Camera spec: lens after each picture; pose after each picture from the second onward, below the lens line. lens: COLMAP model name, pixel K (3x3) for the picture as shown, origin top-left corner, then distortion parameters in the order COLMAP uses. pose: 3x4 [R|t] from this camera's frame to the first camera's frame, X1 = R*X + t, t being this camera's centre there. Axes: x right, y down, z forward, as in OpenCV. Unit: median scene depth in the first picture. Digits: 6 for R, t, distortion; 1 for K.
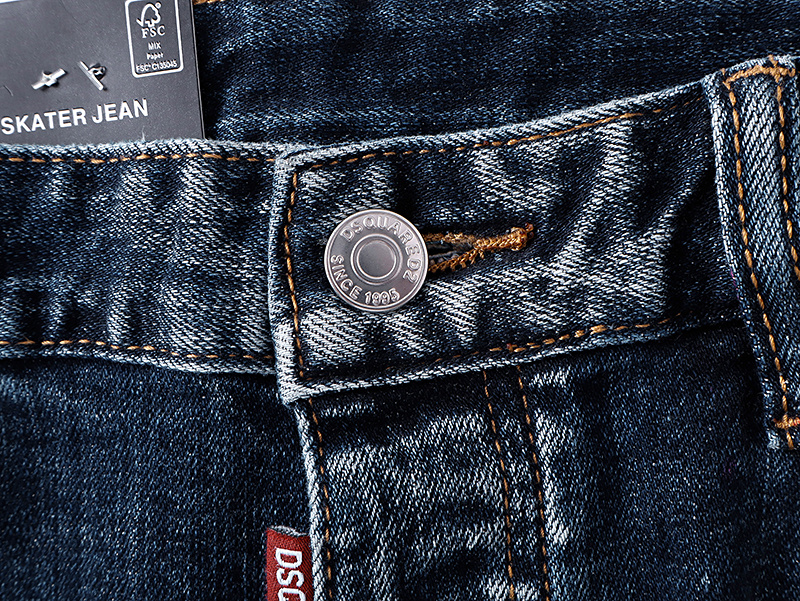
lens RADIAL K [[855.3, 0, 400.0], [0, 855.3, 300.5], [0, 0, 1]] dist [0.006197, 0.032617]
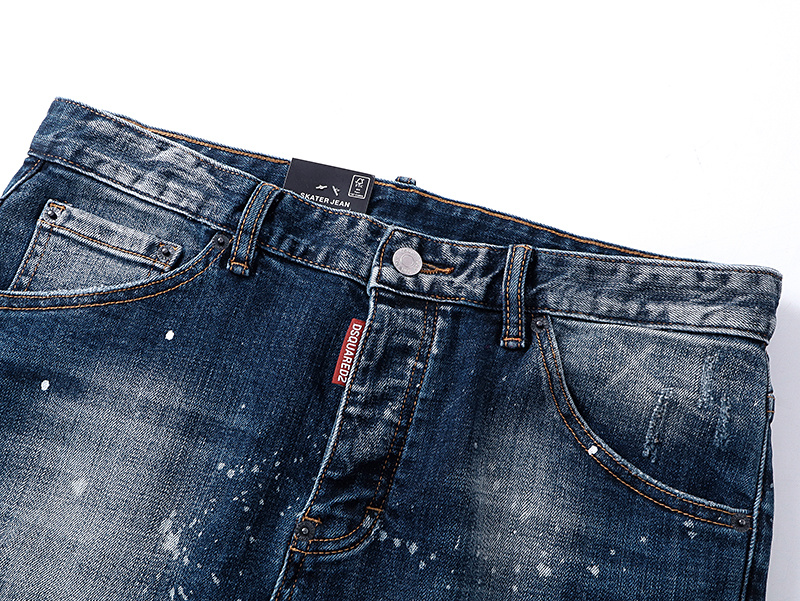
lens RADIAL K [[855.3, 0, 400.0], [0, 855.3, 300.5], [0, 0, 1]] dist [0.006197, 0.032617]
pose [[0.936898, 0.346580, 0.045874, -0.159189], [-0.305348, 0.875125, -0.375390, 1.383834], [-0.170248, 0.337695, 0.925731, -2.102469]]
